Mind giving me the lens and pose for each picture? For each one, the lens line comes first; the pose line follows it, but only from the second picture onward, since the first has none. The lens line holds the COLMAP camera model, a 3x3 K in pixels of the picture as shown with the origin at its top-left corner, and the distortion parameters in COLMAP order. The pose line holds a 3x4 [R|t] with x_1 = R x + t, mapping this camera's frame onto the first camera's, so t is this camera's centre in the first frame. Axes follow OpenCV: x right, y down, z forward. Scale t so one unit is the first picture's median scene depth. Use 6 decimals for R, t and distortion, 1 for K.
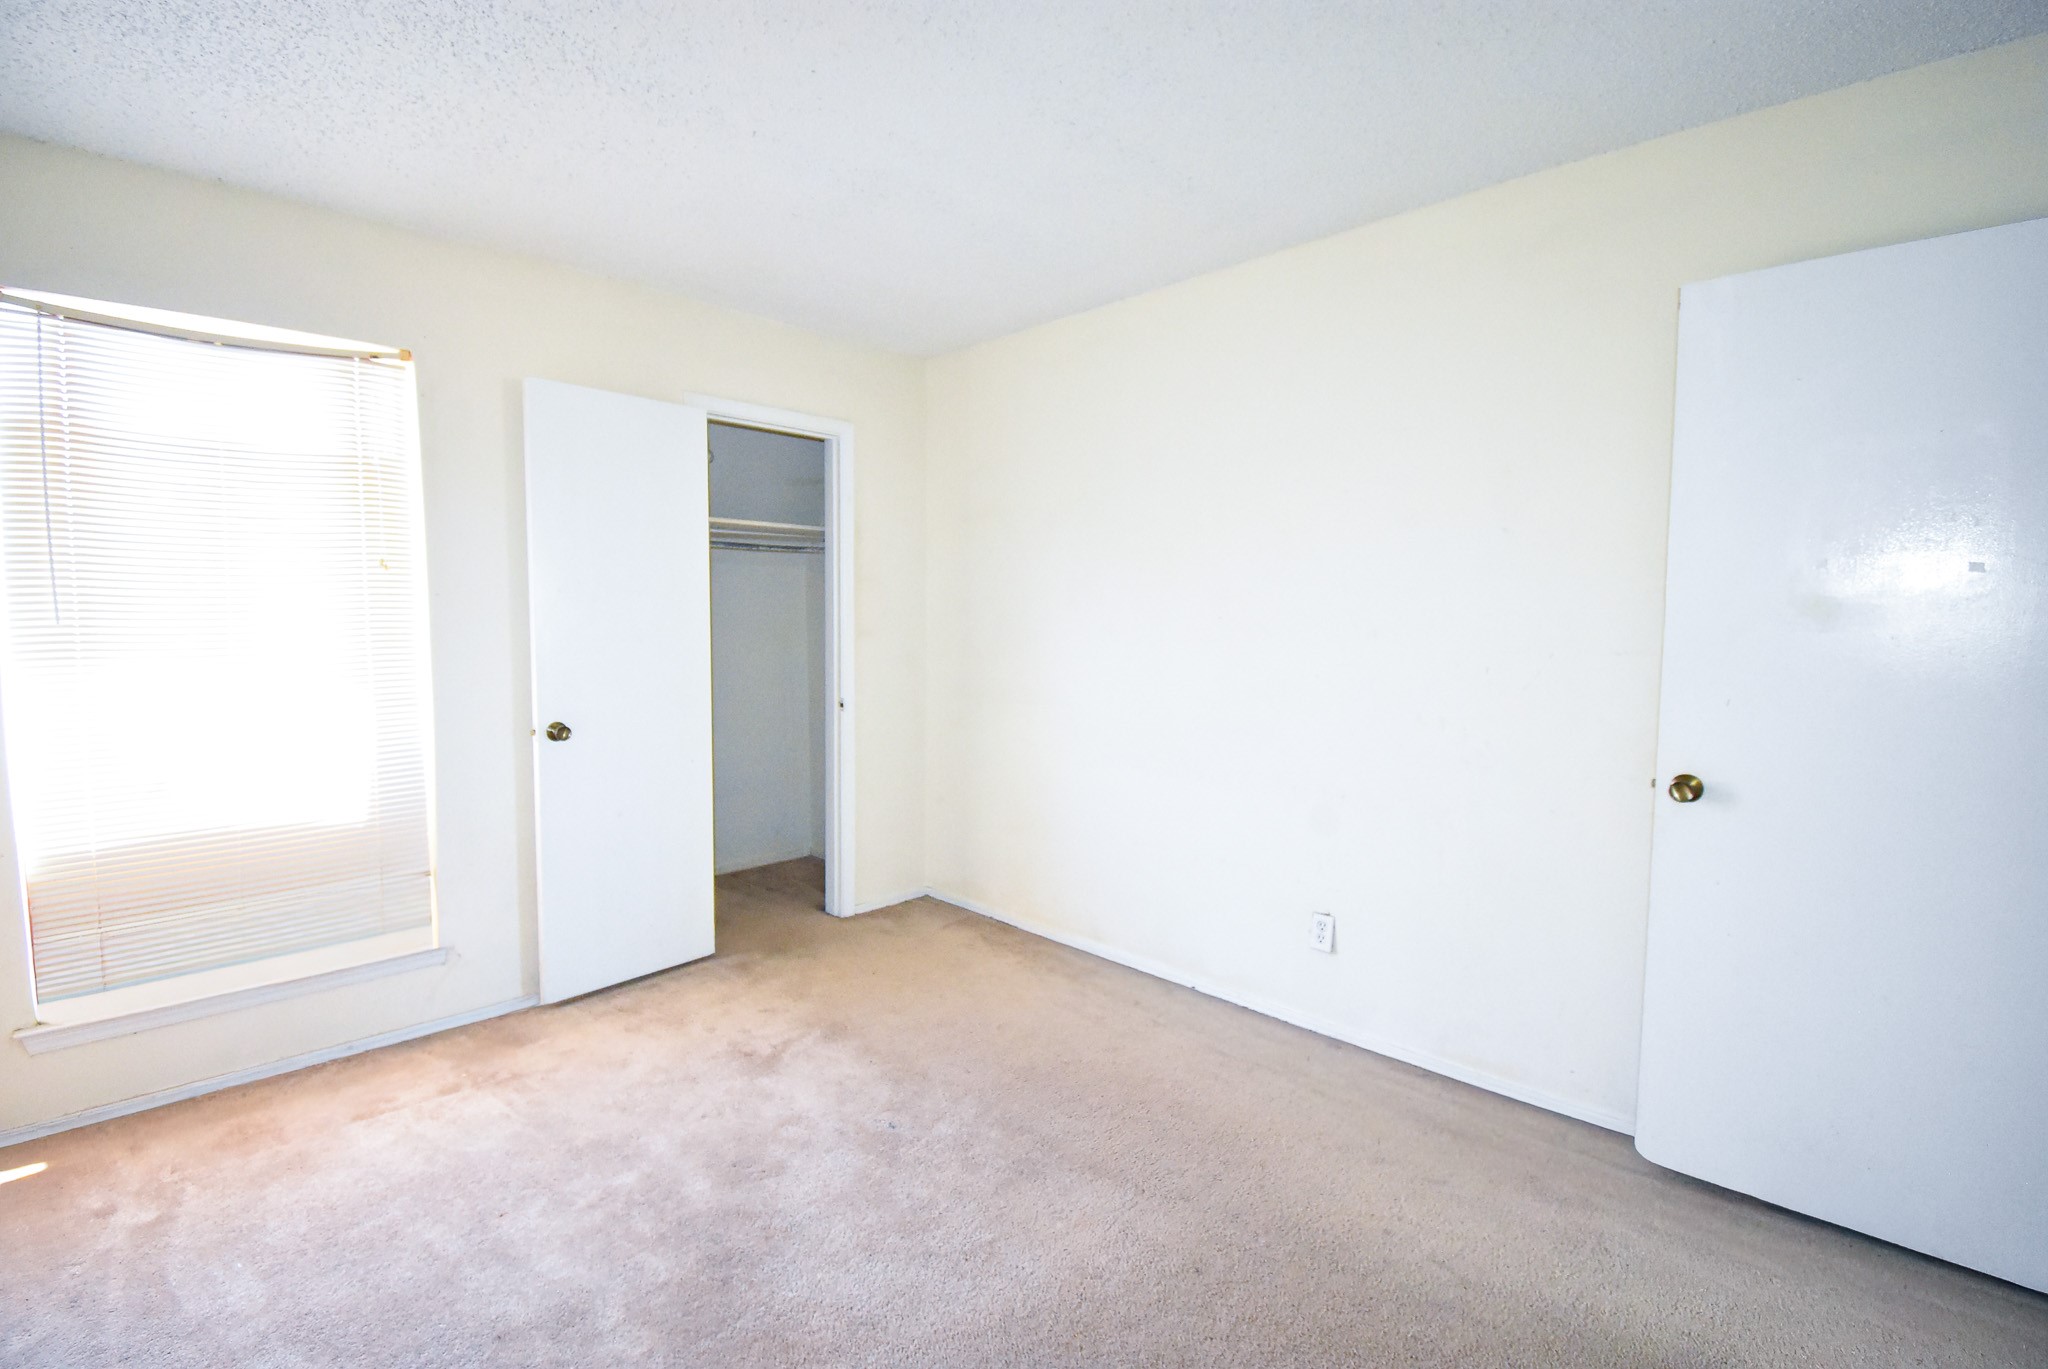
lens RADIAL K [[911.5, 0, 1026.2], [0, 911.5, 688.8], [0, 0, 1]] dist [-0.021942, -0.005337]
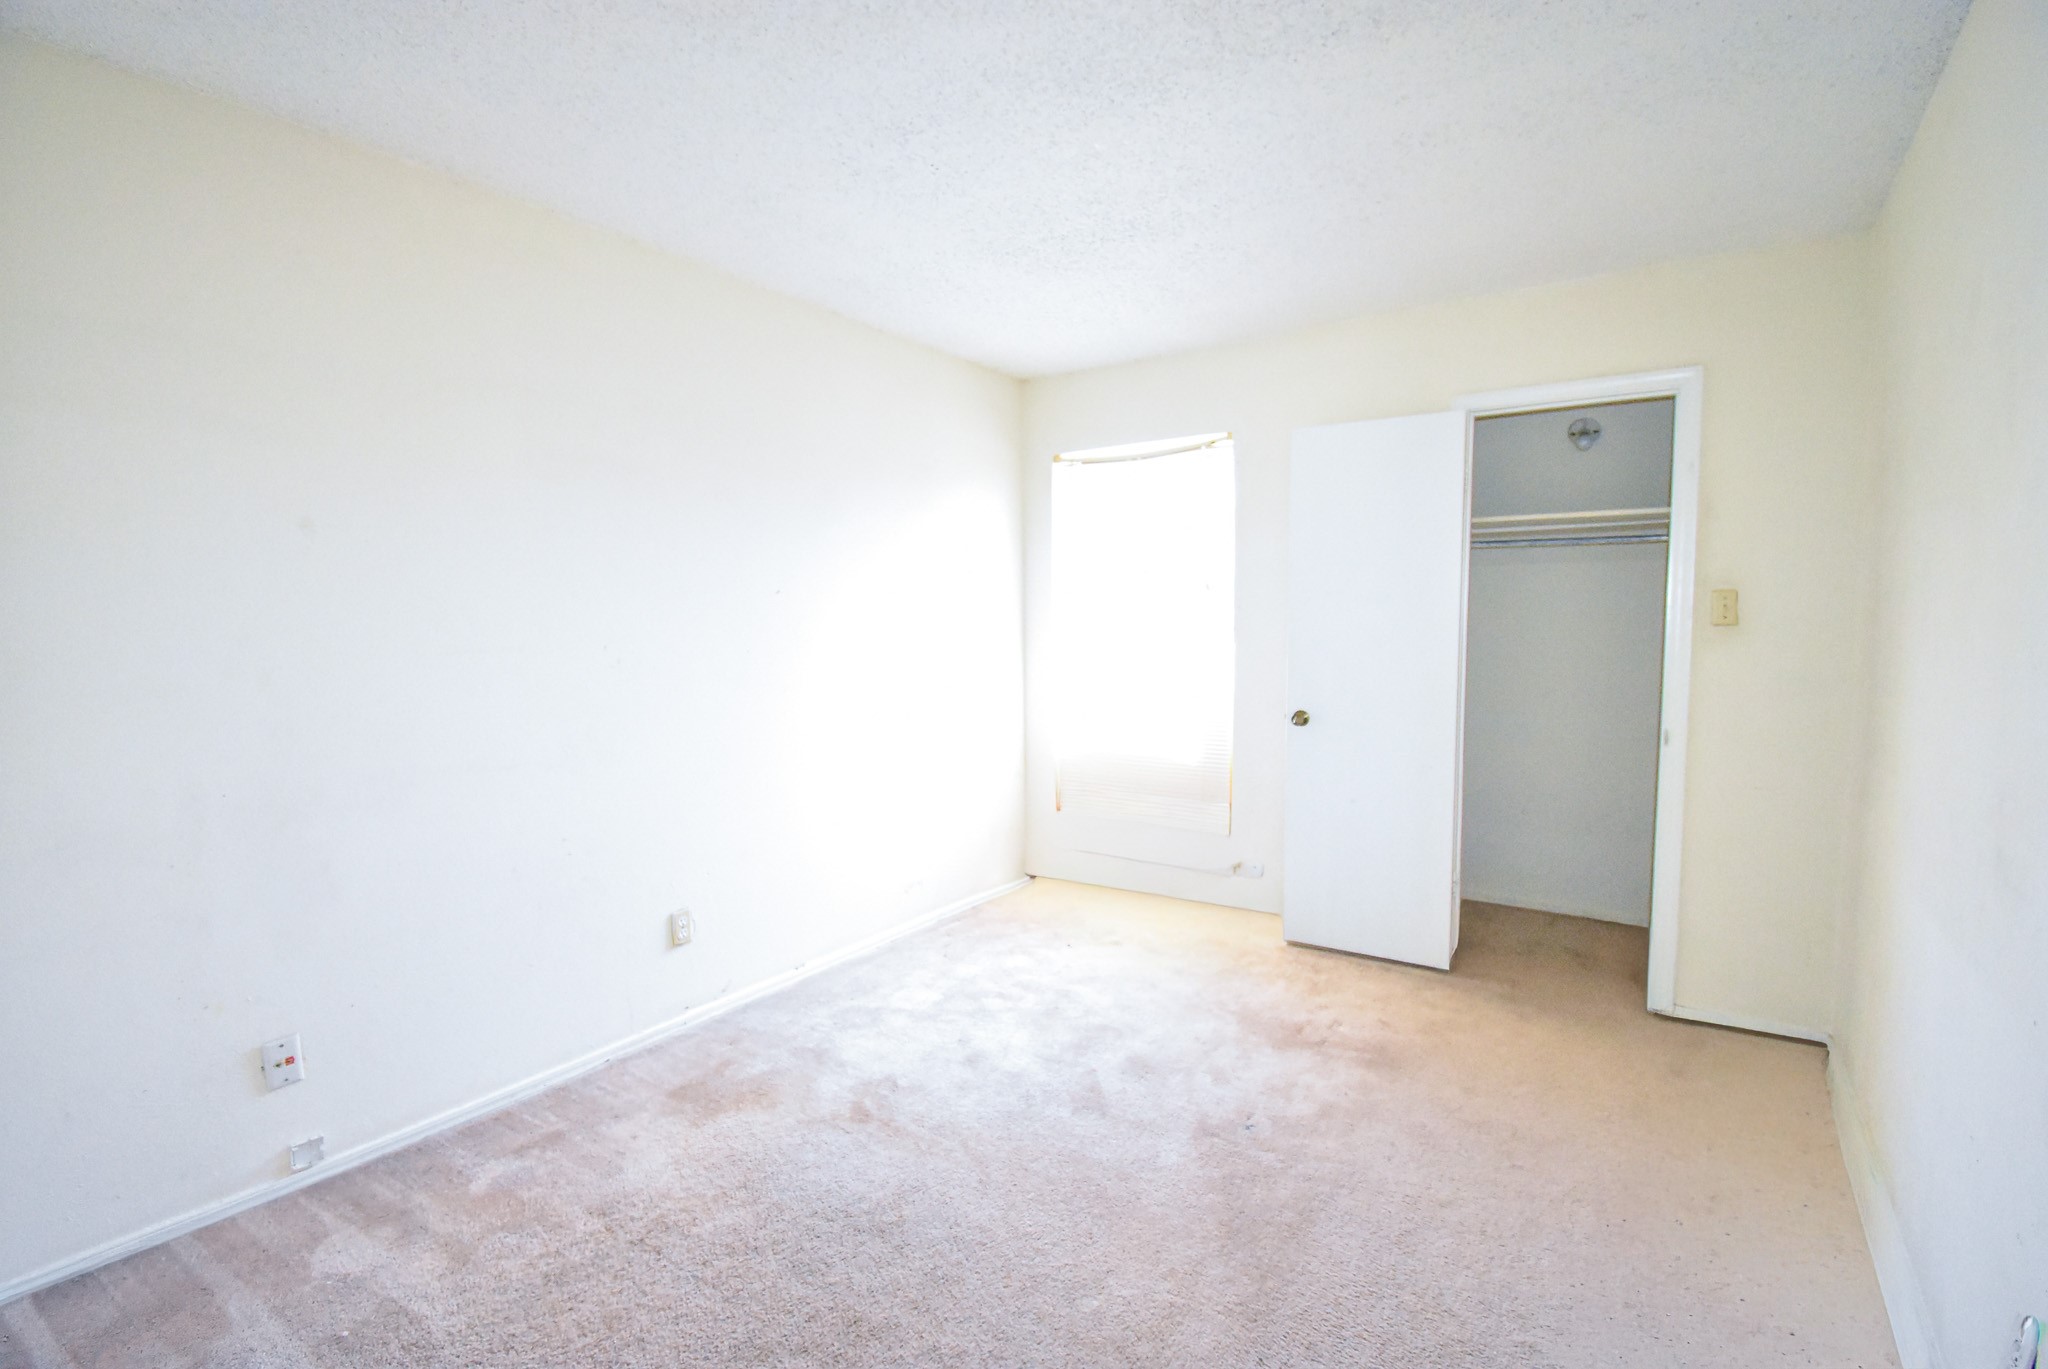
lens RADIAL K [[911.5, 0, 1025.2], [0, 911.5, 672.7], [0, 0, 1]] dist [-0.021942, -0.005337]
pose [[0.111295, 0.042091, -0.992896, 0.585324], [-0.088590, 0.995545, 0.032273, -0.014630], [0.989831, 0.084368, 0.114528, 0.450664]]
